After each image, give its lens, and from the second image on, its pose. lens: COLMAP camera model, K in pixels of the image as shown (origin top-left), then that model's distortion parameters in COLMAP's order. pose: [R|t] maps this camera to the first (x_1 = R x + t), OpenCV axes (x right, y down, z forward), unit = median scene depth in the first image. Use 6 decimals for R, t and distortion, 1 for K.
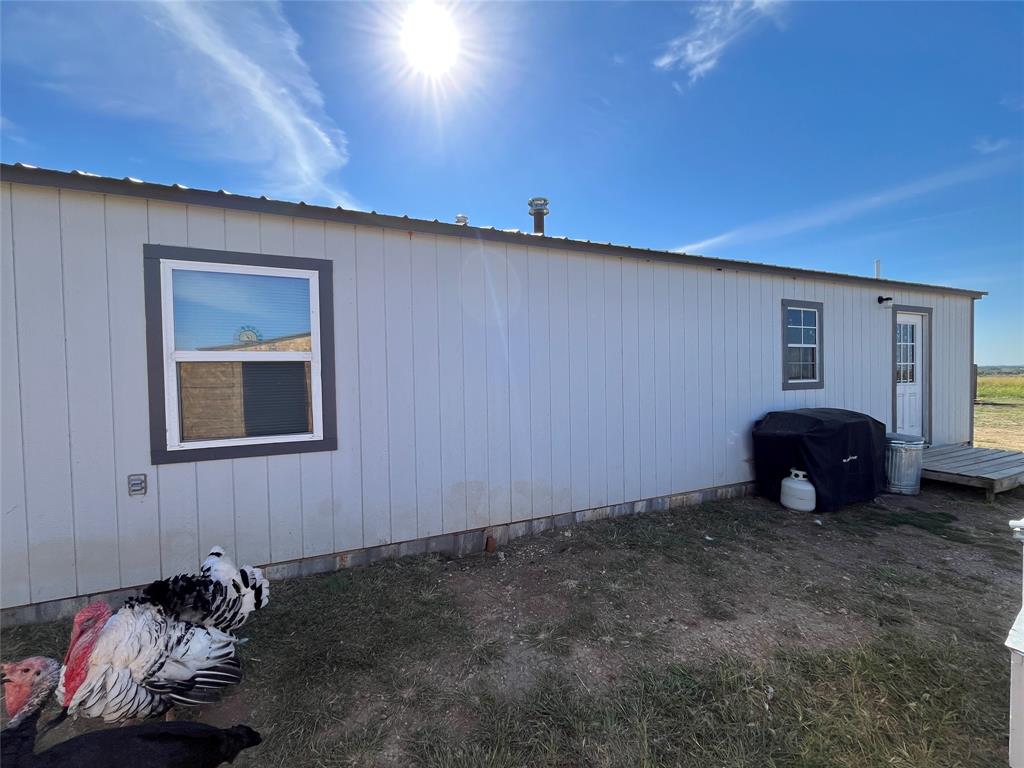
lens RADIAL K [[425.3, 0, 489.6], [0, 425.3, 386.6], [0, 0, 1]] dist [-0.000013, 0.000030]
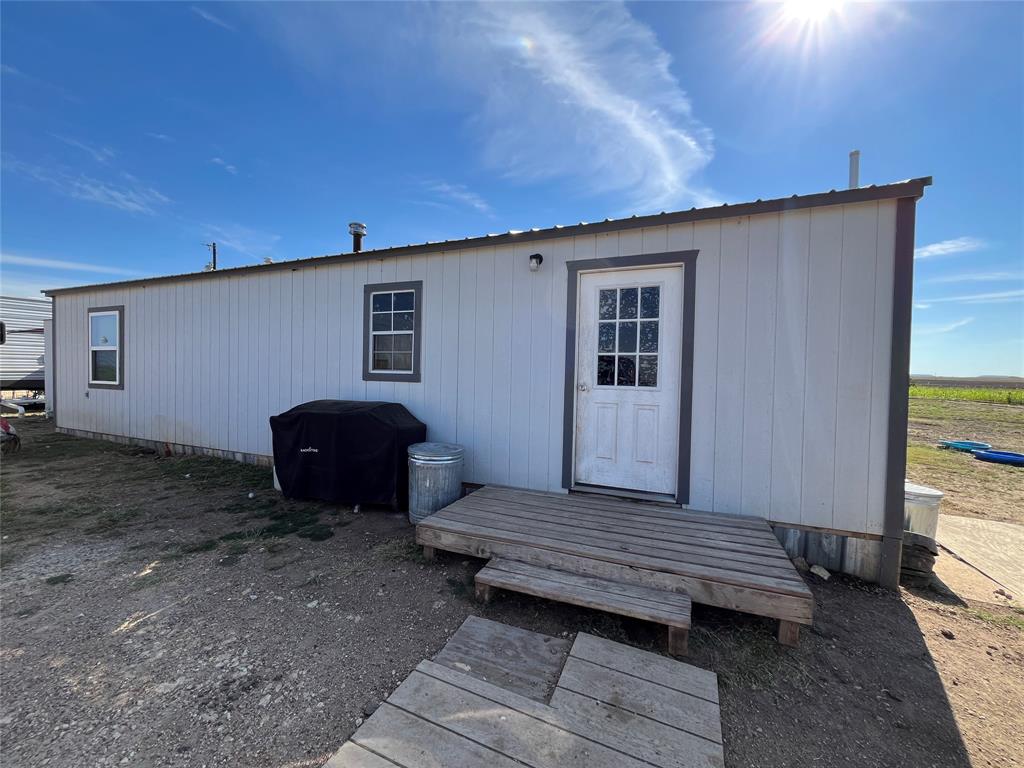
lens RADIAL K [[414.3, 0, 512.0], [0, 414.3, 384.0], [0, 0, 1]] dist [-0.006450, 0.000043]
pose [[0.691413, 0.048742, -0.720813, 1.516562], [-0.052346, 0.998479, 0.017307, -0.015556], [0.720560, 0.025765, 0.692913, 0.564945]]
